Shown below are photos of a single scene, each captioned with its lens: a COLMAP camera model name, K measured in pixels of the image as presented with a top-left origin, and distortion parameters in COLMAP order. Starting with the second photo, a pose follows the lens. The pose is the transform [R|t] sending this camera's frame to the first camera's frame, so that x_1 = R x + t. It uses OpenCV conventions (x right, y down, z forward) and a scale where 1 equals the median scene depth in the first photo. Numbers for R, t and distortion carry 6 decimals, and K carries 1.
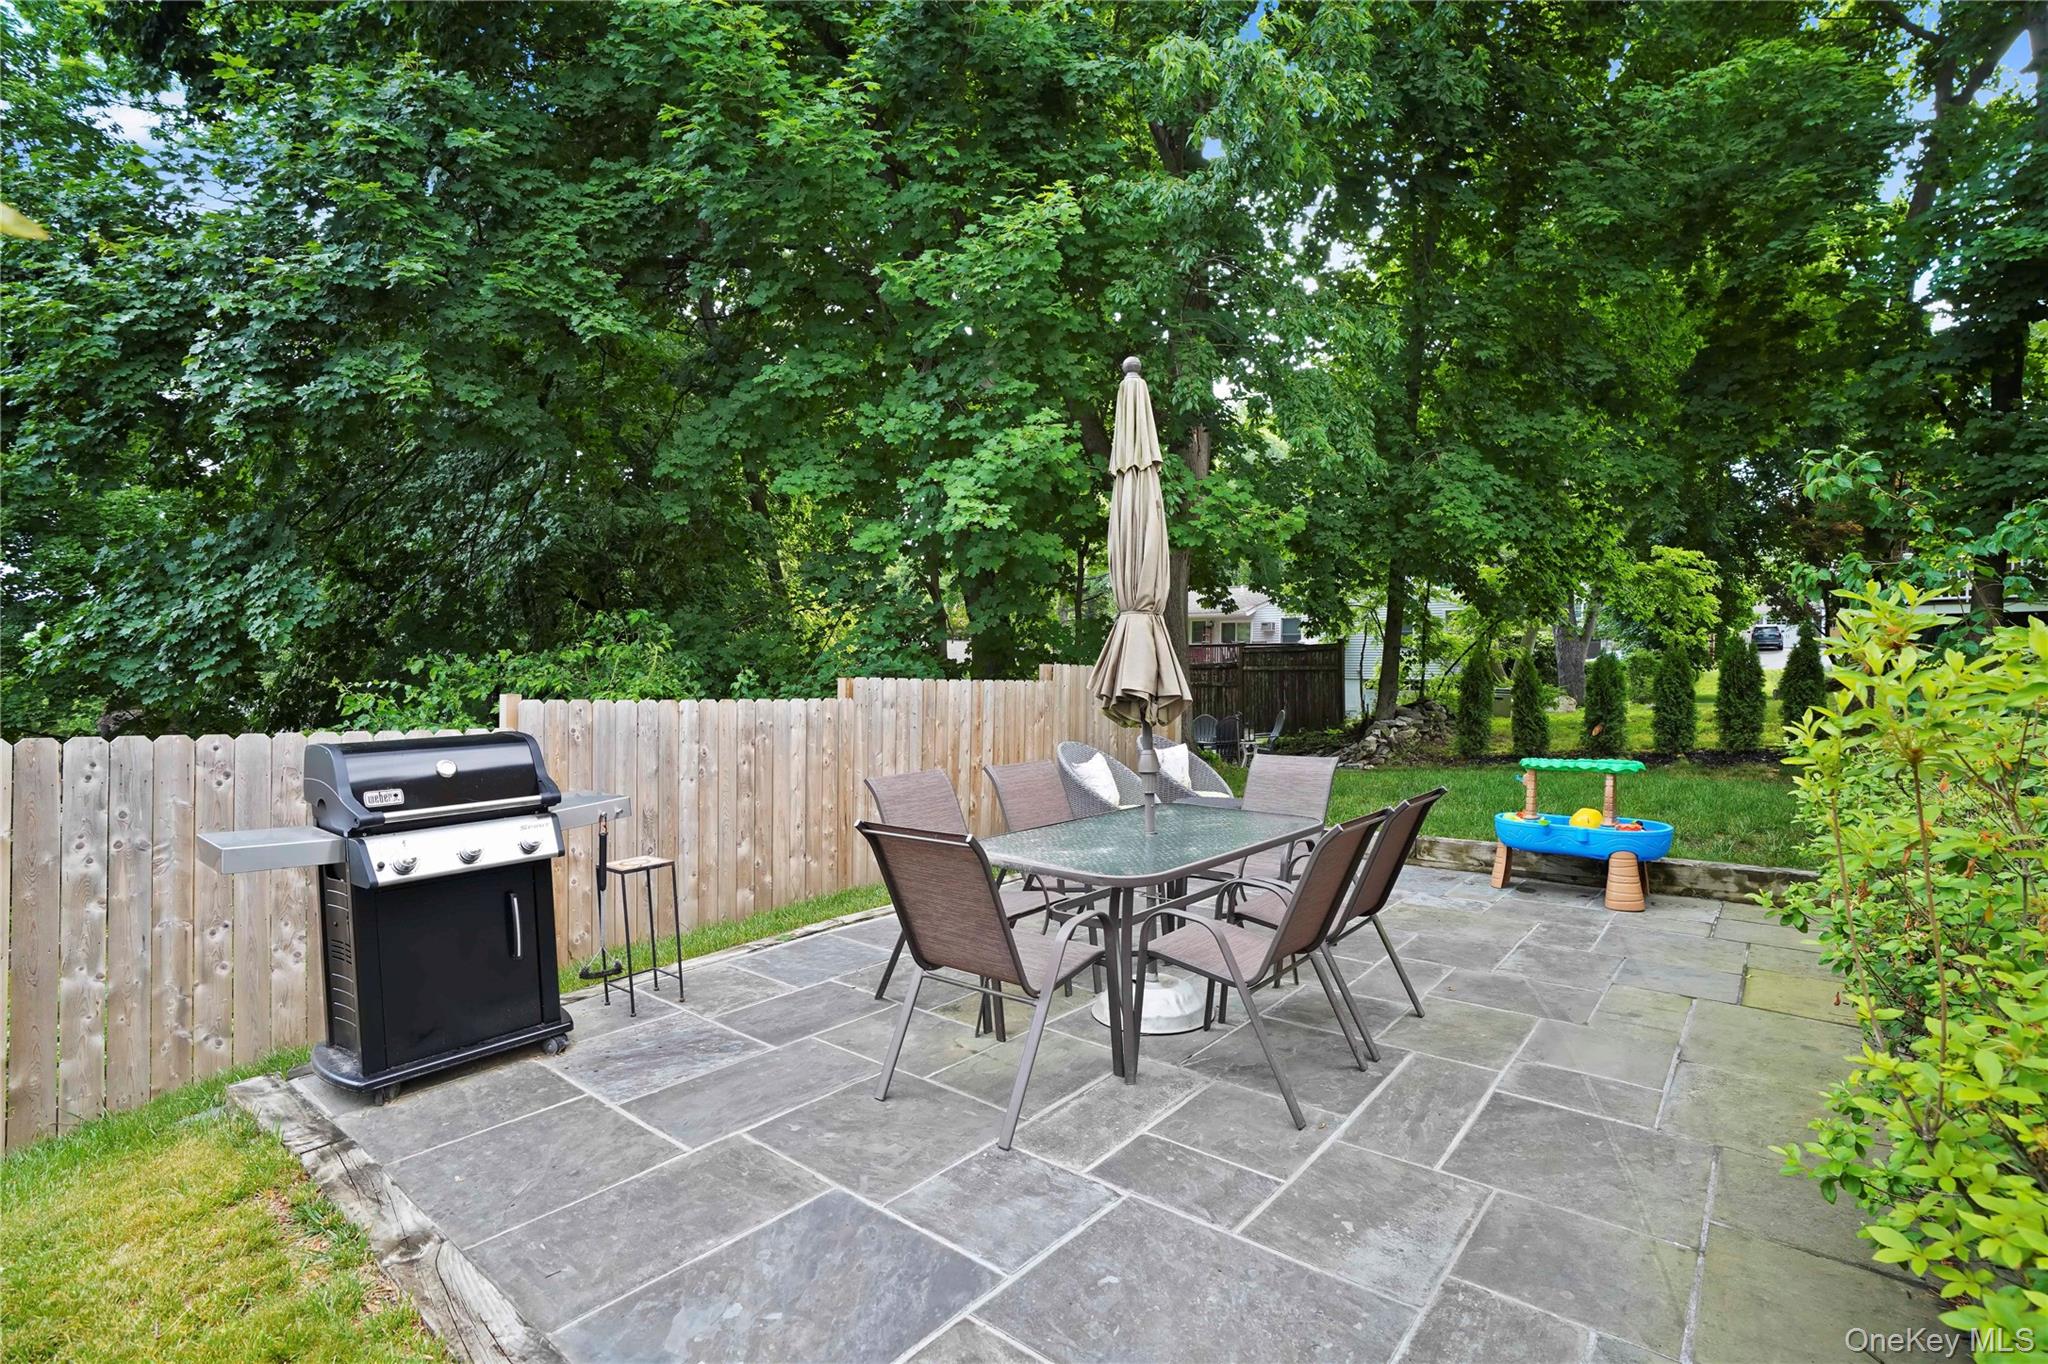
lens RADIAL K [[945.3, 0, 1041.3], [0, 945.3, 689.2], [0, 0, 1]] dist [-0.045972, 0.017887]
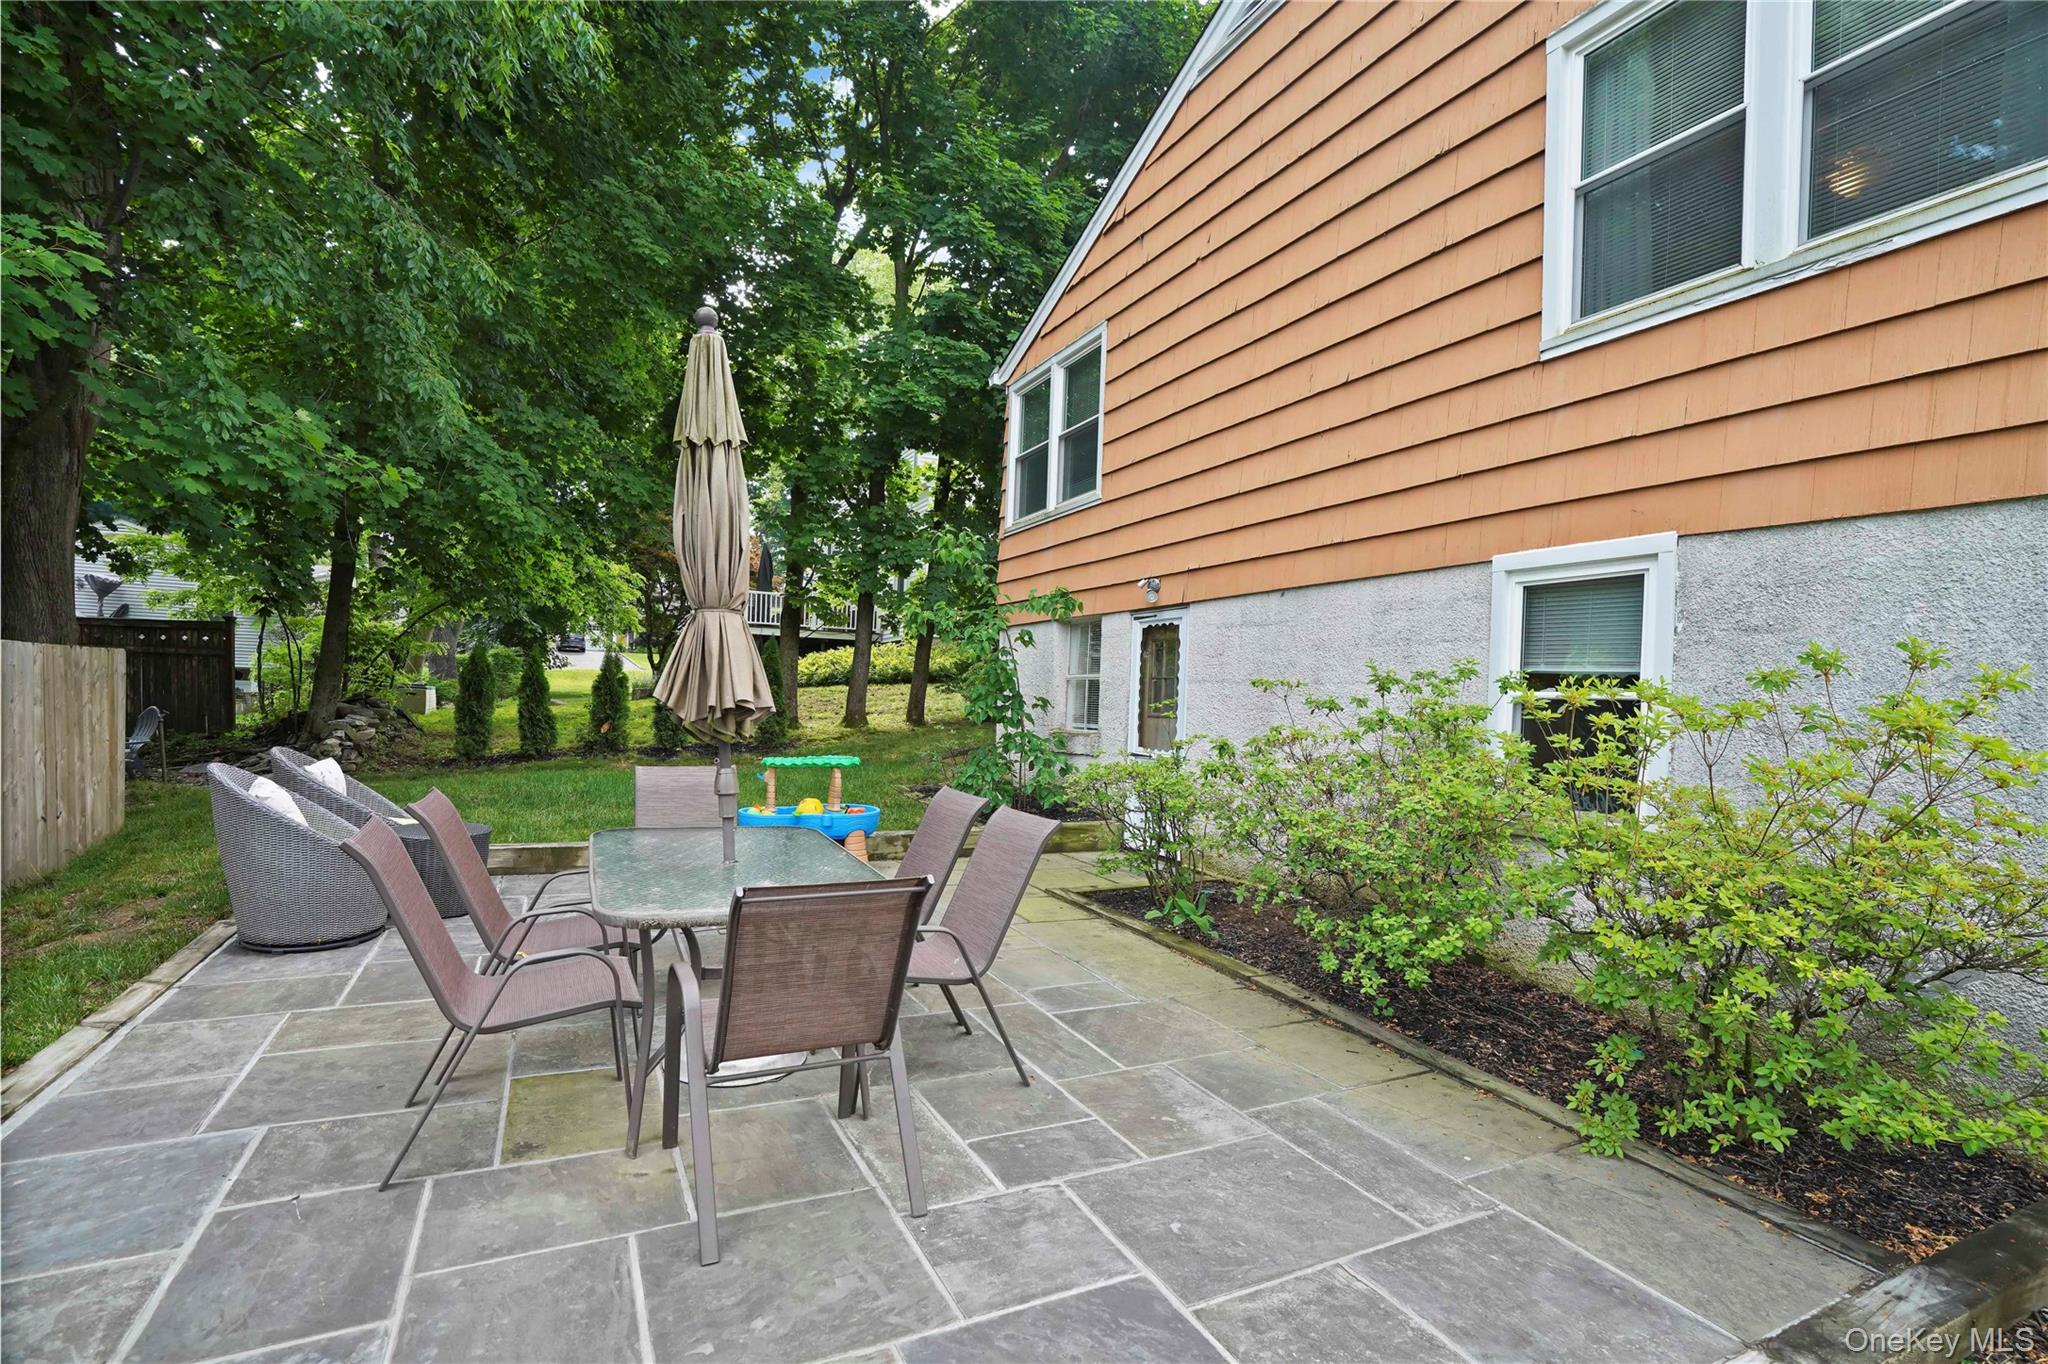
lens RADIAL K [[945.3, 0, 1034.6], [0, 945.3, 678.6], [0, 0, 1]] dist [-0.045972, 0.017887]
pose [[0.417314, 0.032435, 0.908183, -0.761784], [-0.027556, 0.999355, -0.023029, -0.007956], [-0.908344, -0.015416, 0.417939, 0.490728]]
